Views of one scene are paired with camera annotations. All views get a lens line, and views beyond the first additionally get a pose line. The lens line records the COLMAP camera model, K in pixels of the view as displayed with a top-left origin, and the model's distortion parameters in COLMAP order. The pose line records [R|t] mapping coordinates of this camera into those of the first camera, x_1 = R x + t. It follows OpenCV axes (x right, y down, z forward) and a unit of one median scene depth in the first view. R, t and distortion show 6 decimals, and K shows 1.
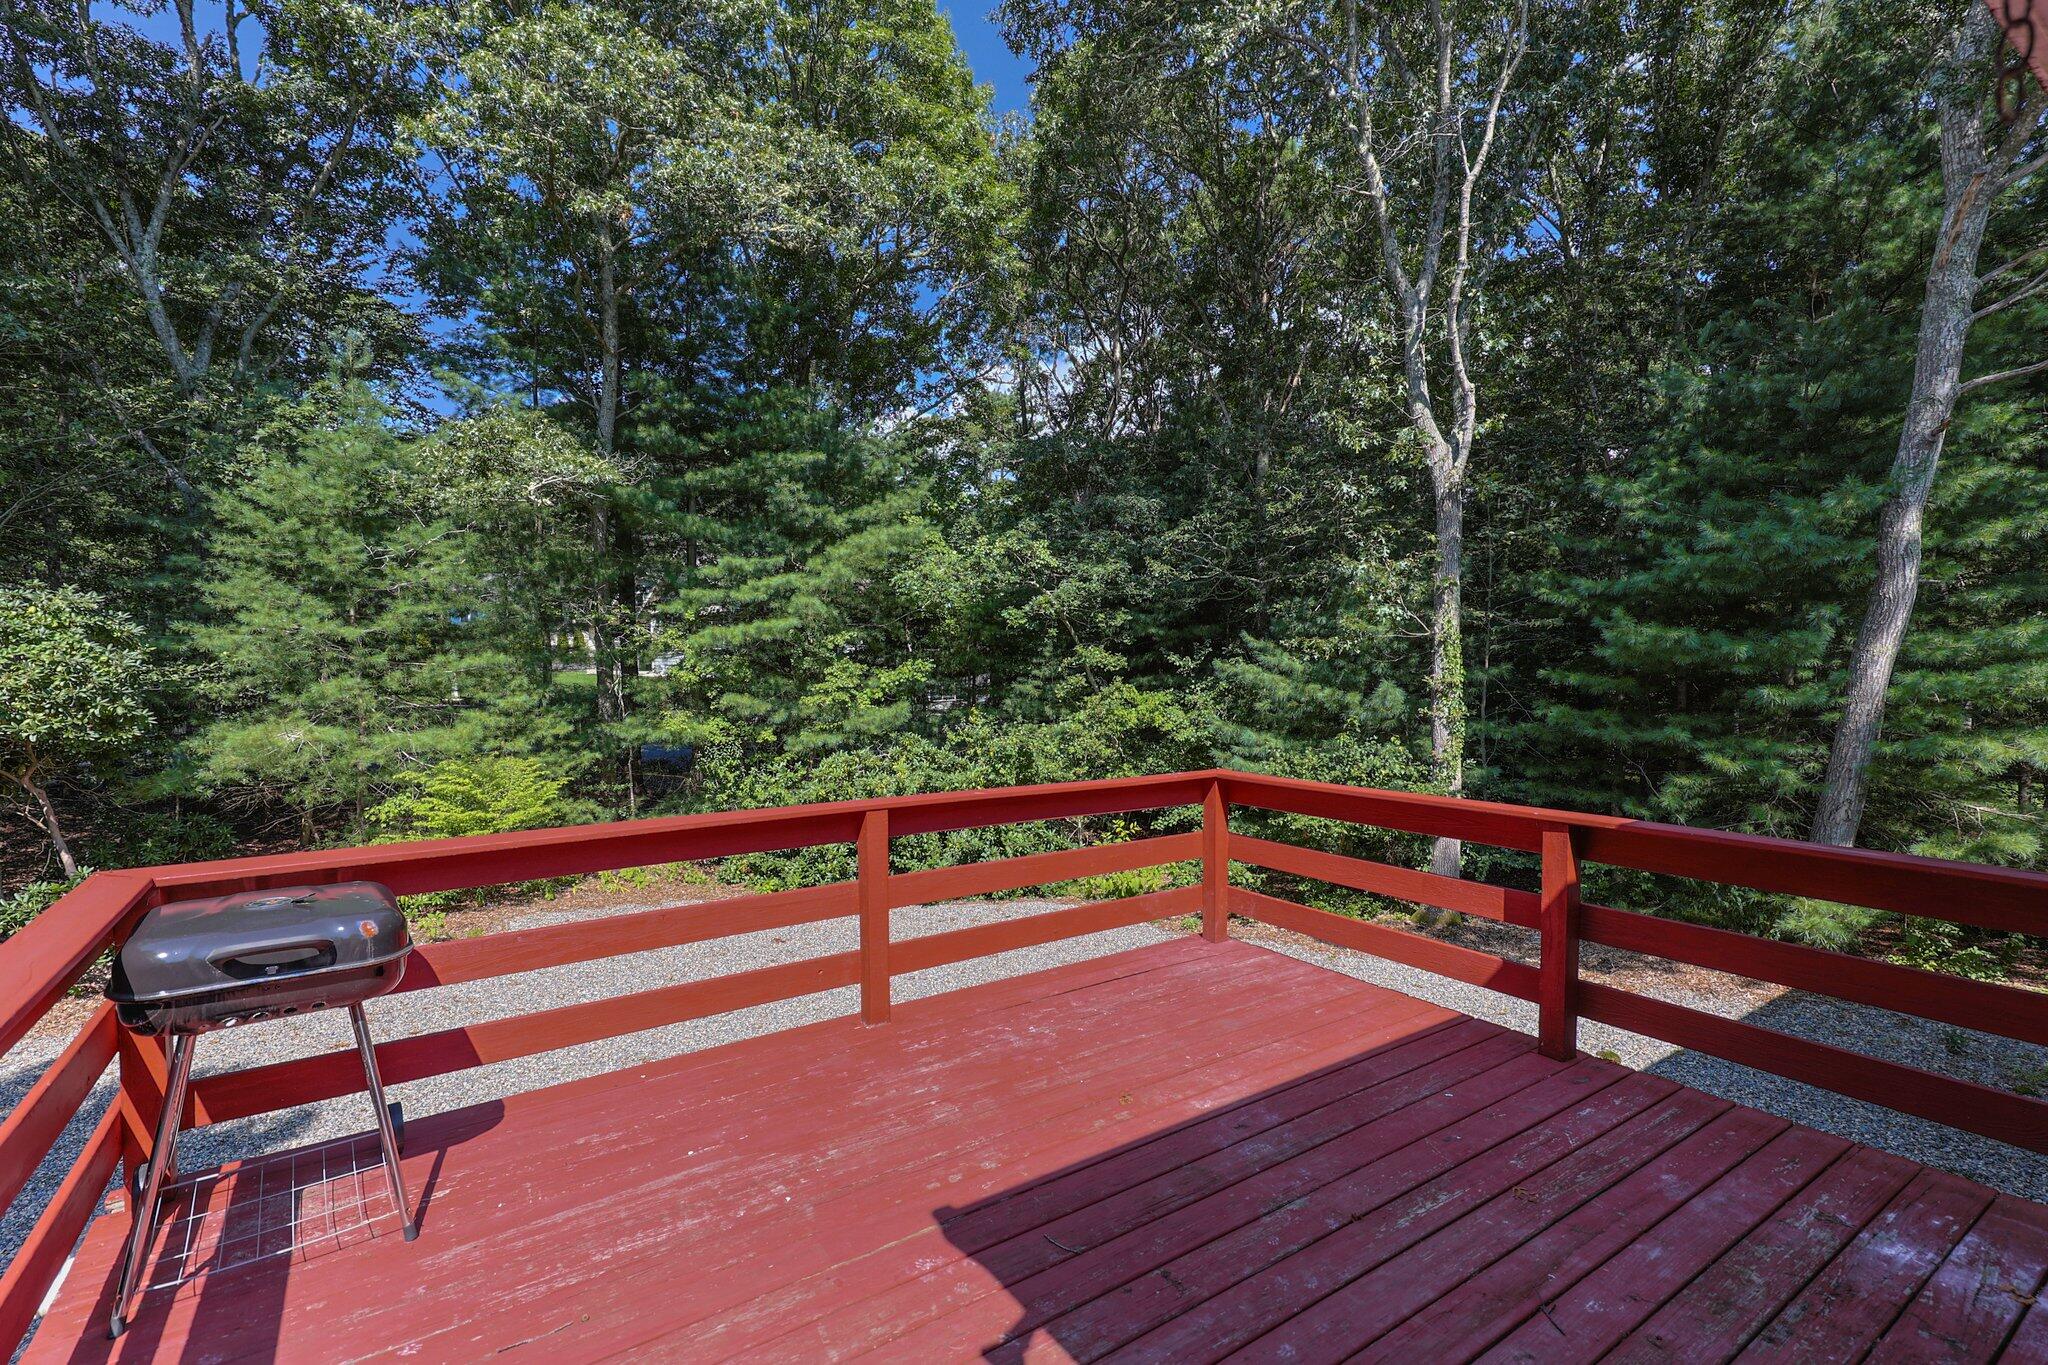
lens RADIAL K [[919.1, 0, 1066.9], [0, 919.1, 694.6], [0, 0, 1]] dist [0.036228, -0.000141]
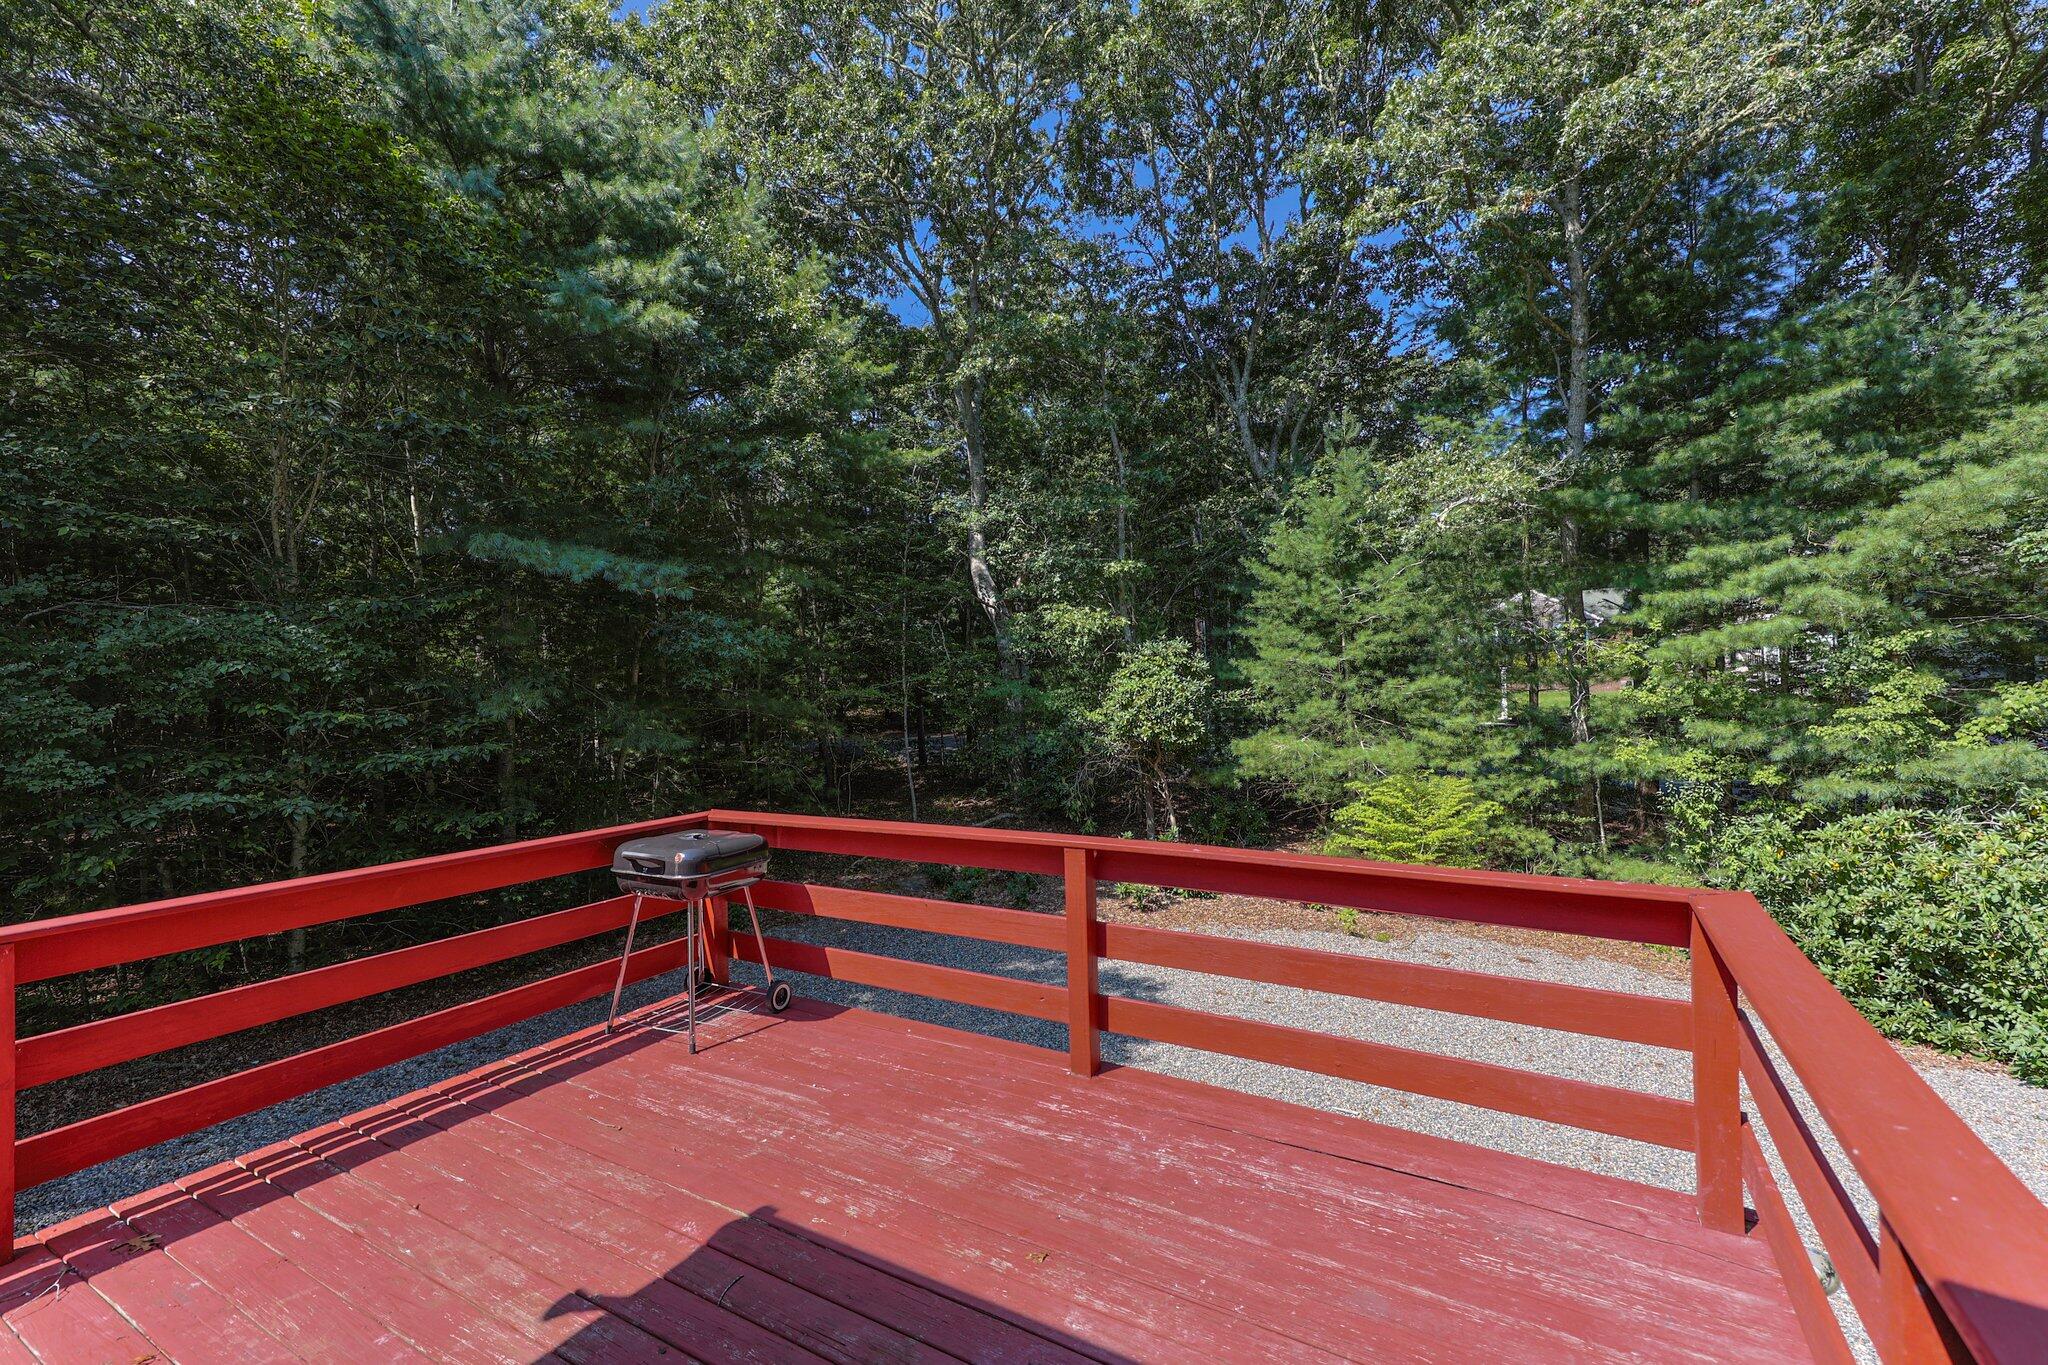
lens RADIAL K [[914.4, 0, 953.3], [0, 914.4, 684.8], [0, 0, 1]] dist [0.014000, 0.000019]
pose [[0.385375, -0.013518, -0.922661, 0.121817], [-0.015994, 0.999645, -0.021326, -0.003588], [0.922622, 0.022975, 0.385021, 0.102003]]
